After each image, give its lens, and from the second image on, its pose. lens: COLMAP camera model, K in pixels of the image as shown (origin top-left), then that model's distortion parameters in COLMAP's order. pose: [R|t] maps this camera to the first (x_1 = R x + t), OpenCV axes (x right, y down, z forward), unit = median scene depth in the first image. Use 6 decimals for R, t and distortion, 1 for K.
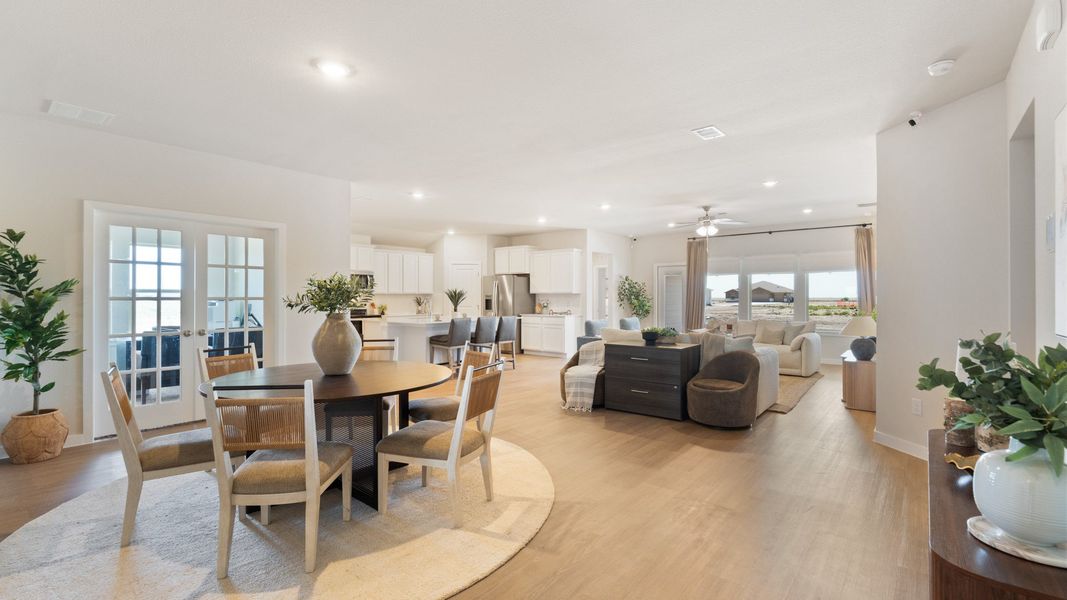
lens RADIAL K [[471.1, 0, 541.2], [0, 471.1, 295.3], [0, 0, 1]] dist [-0.000660, -0.000083]
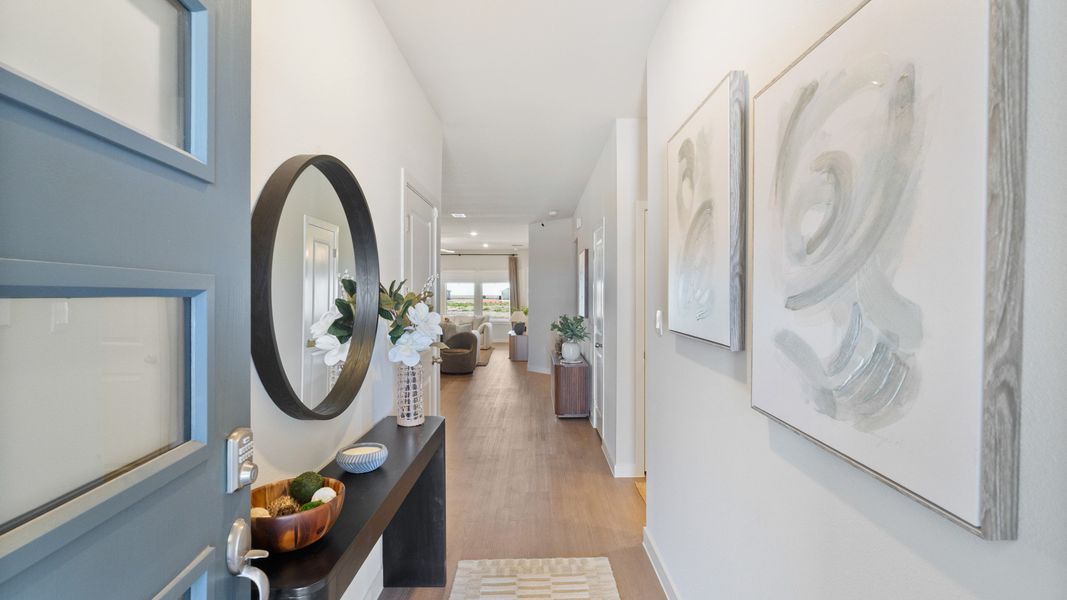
lens RADIAL K [[471.1, 0, 541.2], [0, 471.1, 295.3], [0, 0, 1]] dist [-0.000660, -0.000083]
pose [[0.767505, -0.000771, 0.641042, -0.241676], [-0.001743, 0.999993, 0.003290, -0.013065], [-0.641040, -0.003642, 0.767499, -0.265701]]
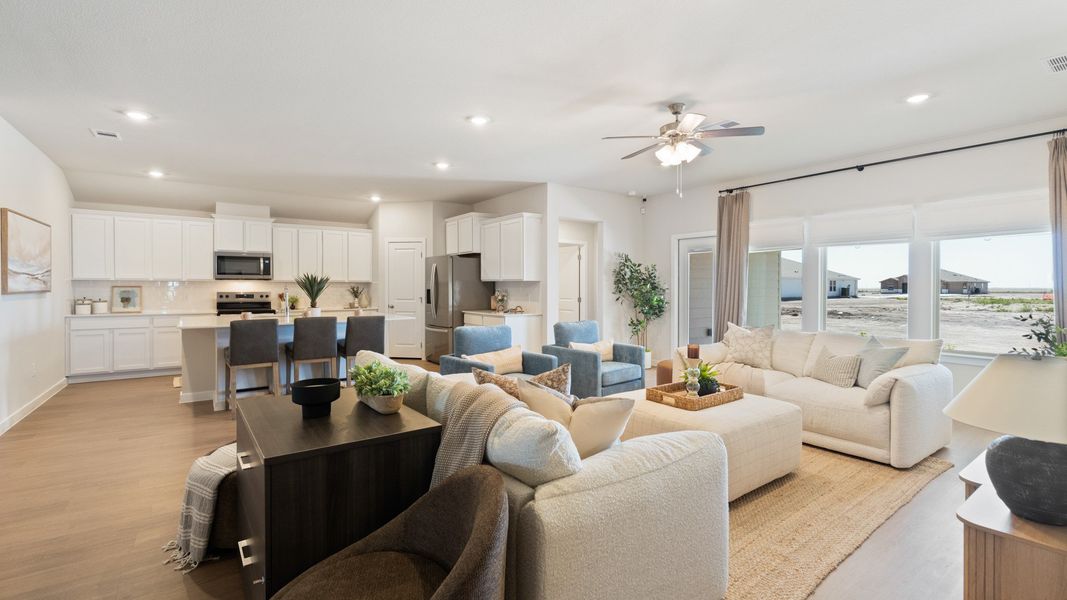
lens RADIAL K [[480.6, 0, 533.0], [0, 480.6, 289.5], [0, 0, 1]] dist [-0.002513, -0.000411]
pose [[0.966970, 0.003209, -0.254868, 0.251814], [-0.000891, 0.999957, 0.009209, 0.001725], [0.254887, -0.008678, 0.966932, 0.352504]]
